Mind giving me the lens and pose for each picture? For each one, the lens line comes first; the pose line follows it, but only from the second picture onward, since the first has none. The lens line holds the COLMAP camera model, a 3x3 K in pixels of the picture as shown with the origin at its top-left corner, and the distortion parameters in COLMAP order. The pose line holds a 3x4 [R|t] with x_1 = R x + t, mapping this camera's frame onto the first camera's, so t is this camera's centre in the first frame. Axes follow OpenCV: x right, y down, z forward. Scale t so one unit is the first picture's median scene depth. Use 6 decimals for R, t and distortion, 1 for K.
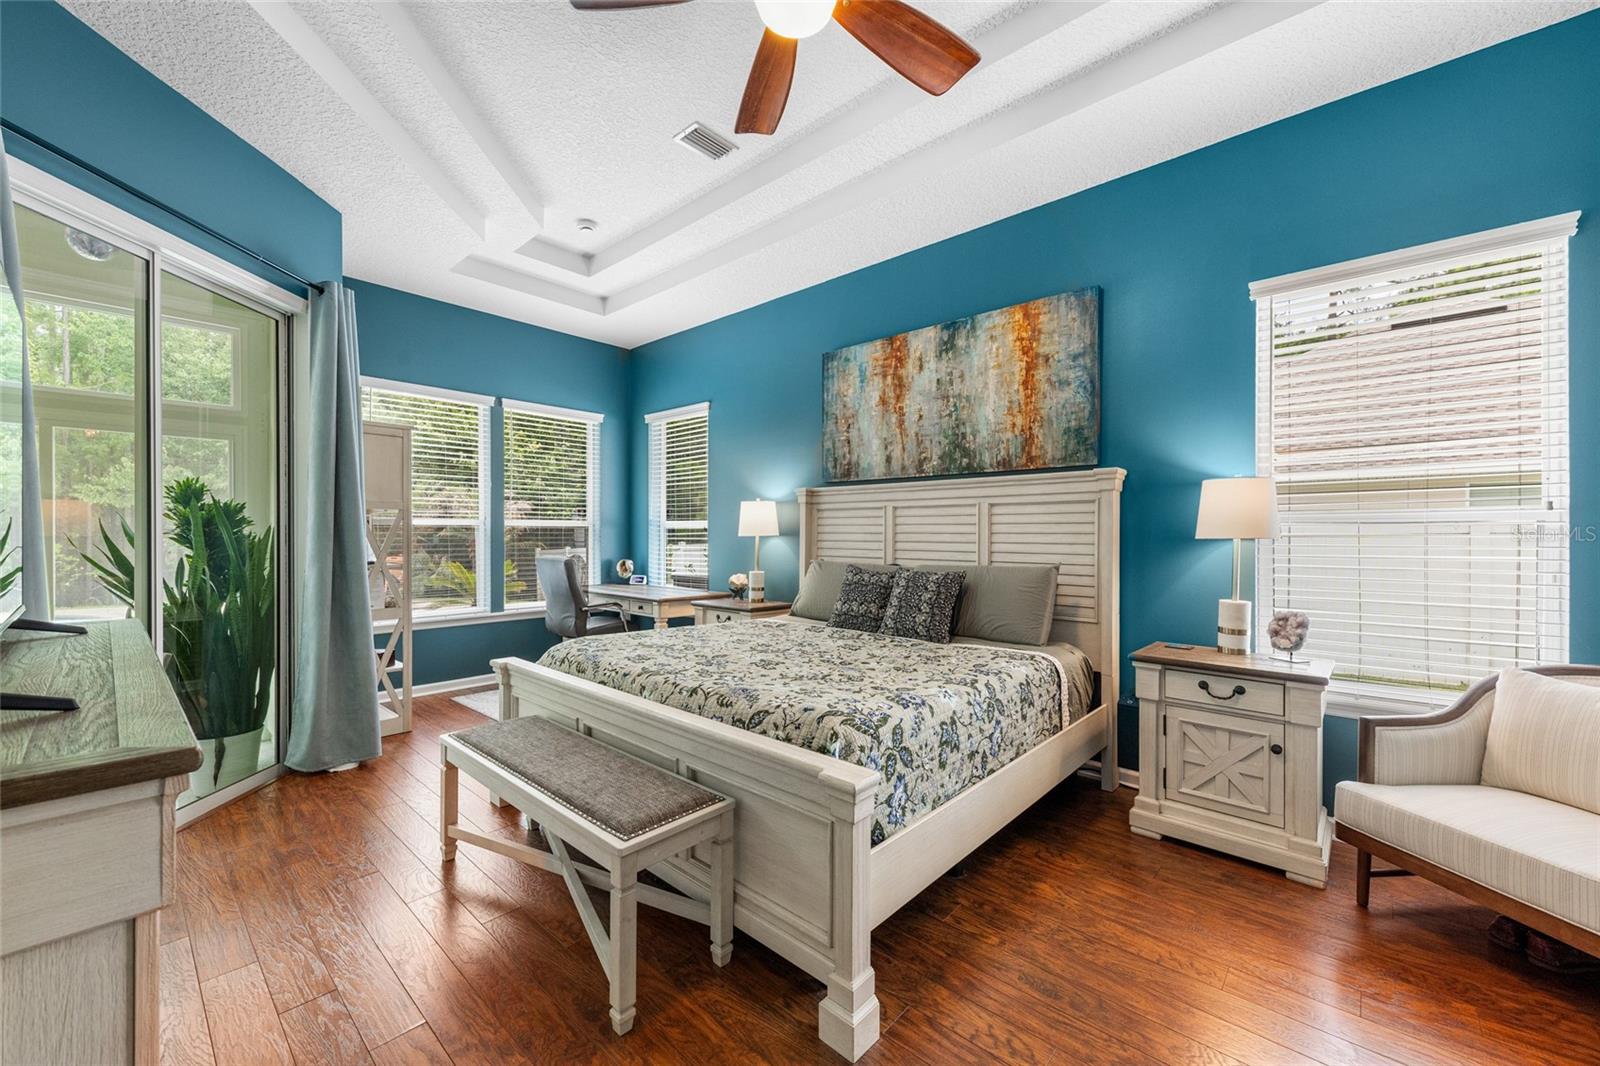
lens RADIAL K [[620.6, 0, 804.6], [0, 620.6, 534.2], [0, 0, 1]] dist [0.012670, -0.005687]
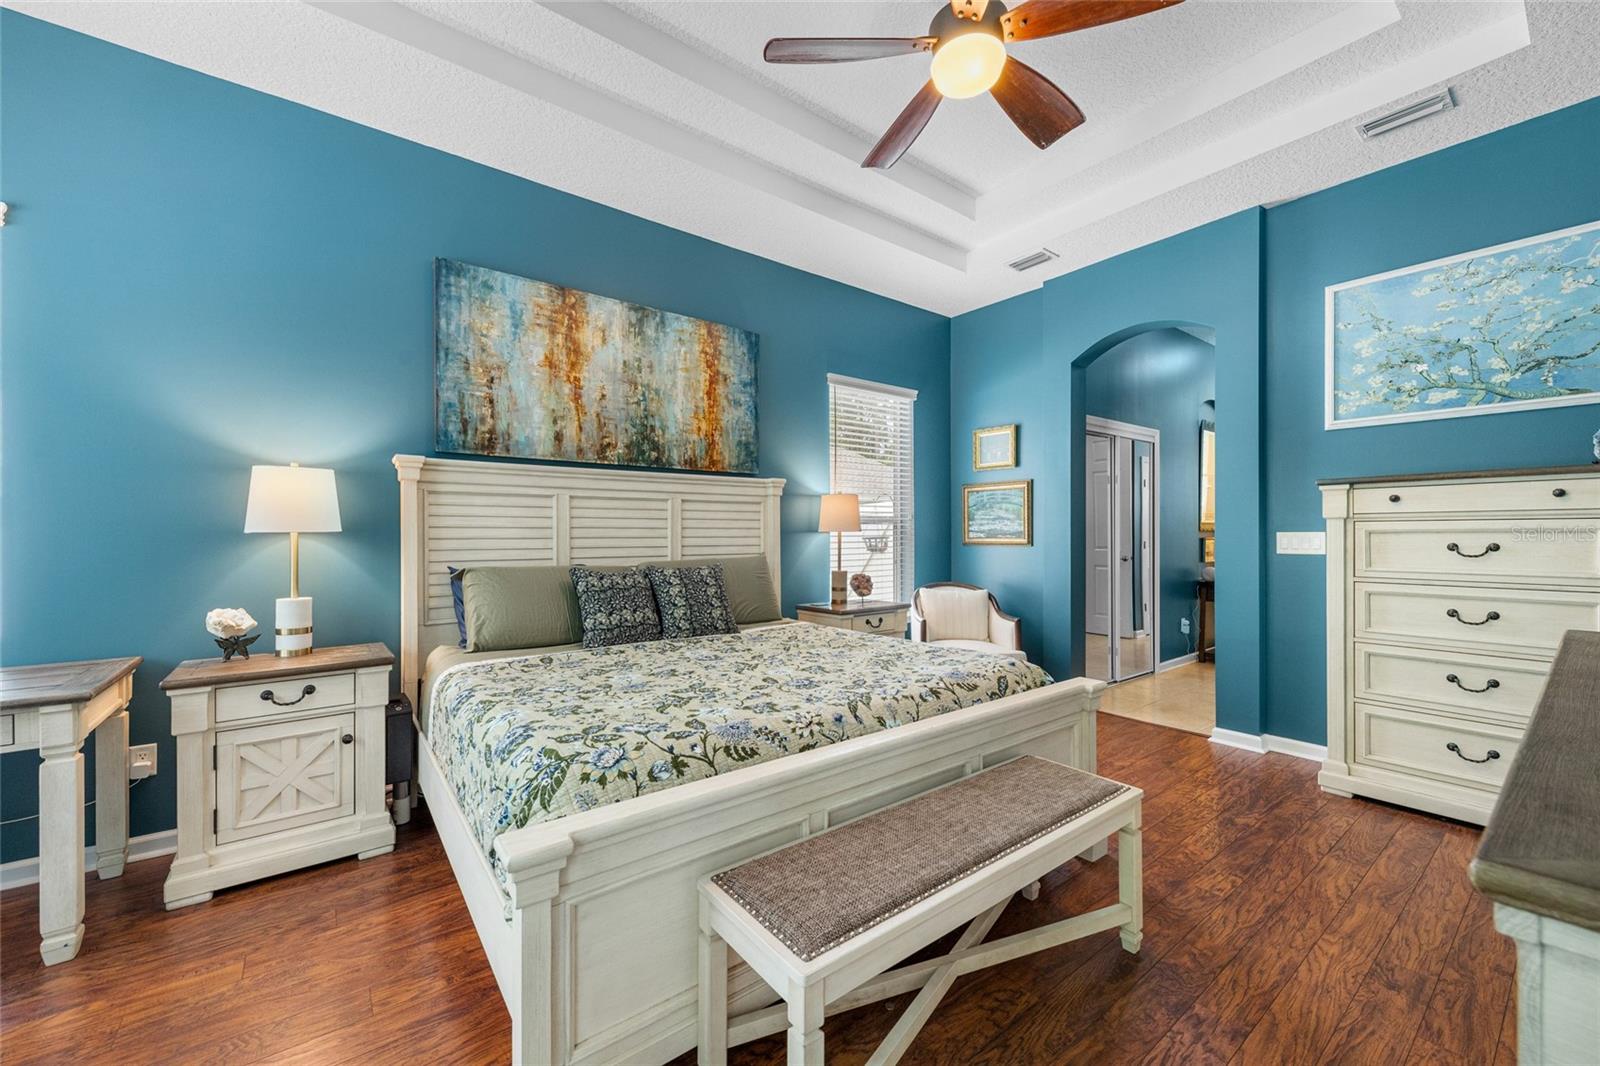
lens RADIAL K [[620.6, 0, 796.4], [0, 620.6, 531.3], [0, 0, 1]] dist [0.012670, -0.005687]
pose [[0.176663, -0.007166, 0.984245, -0.690190], [0.000566, 0.999974, 0.007179, -0.002868], [-0.984271, -0.000712, 0.176662, 0.620472]]
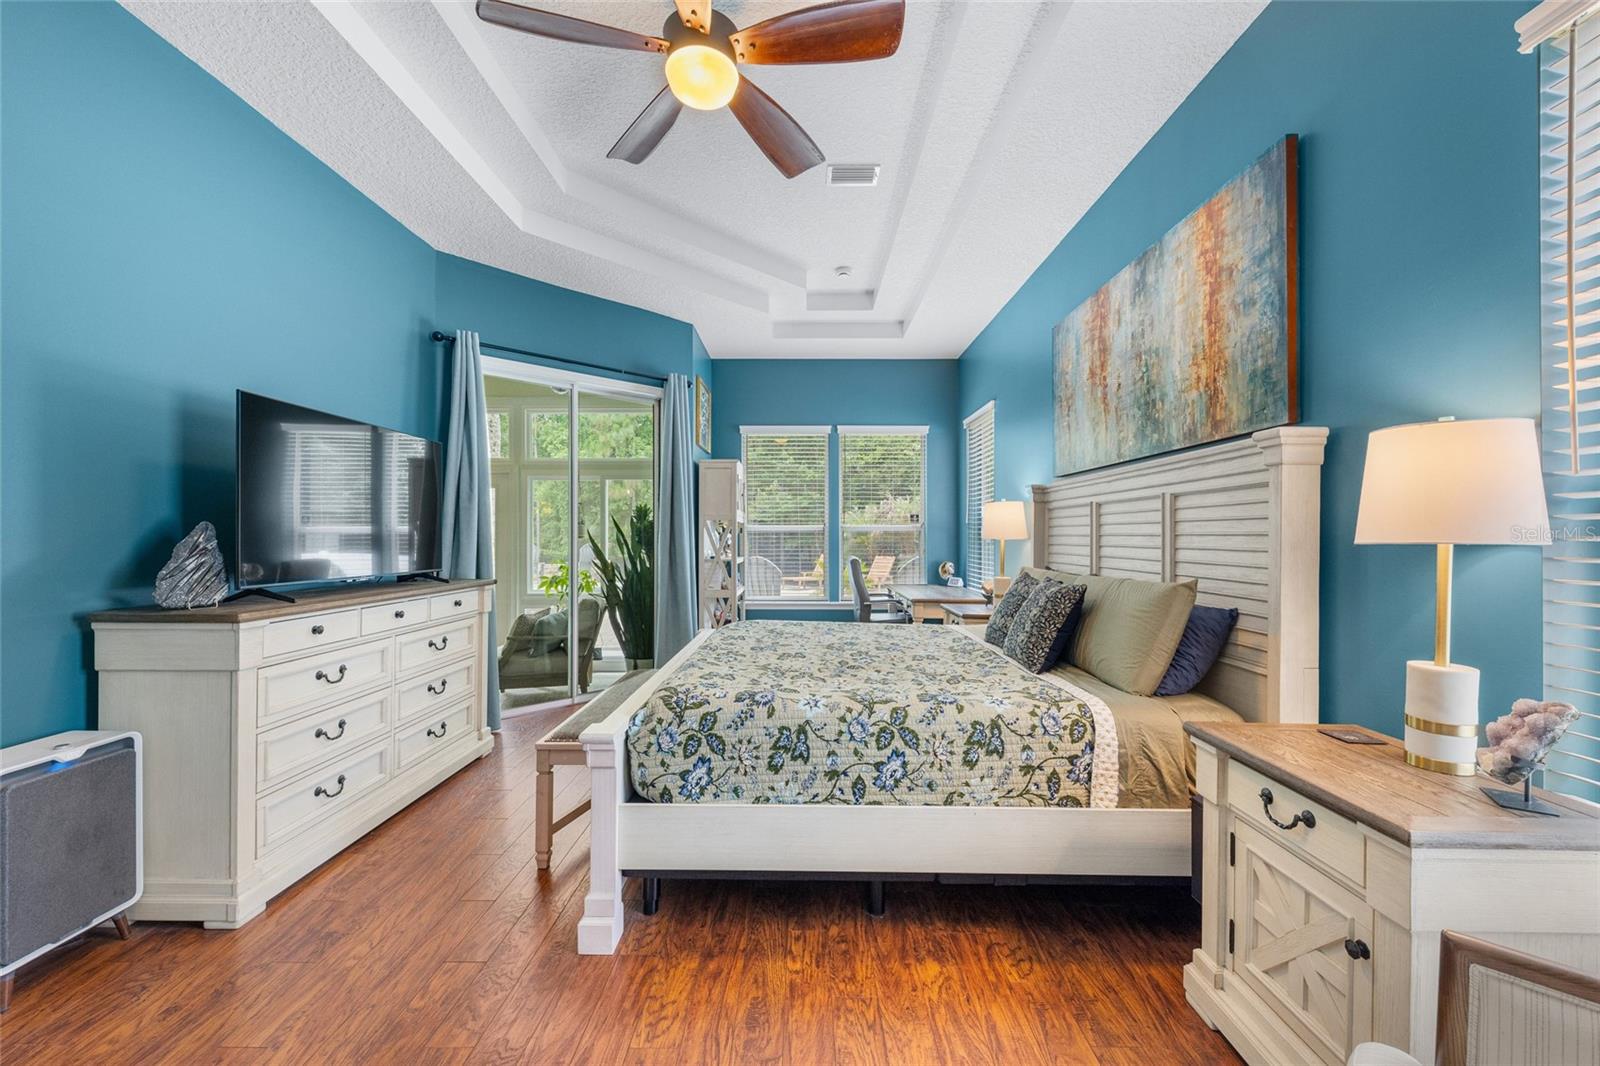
lens RADIAL K [[620.6, 0, 801.0], [0, 620.6, 536.3], [0, 0, 1]] dist [0.012670, -0.005687]
pose [[0.666962, -0.002492, -0.745087, 0.542389], [0.000201, 0.999995, -0.003164, 0.001774], [0.745092, 0.001960, 0.666959, 0.201087]]
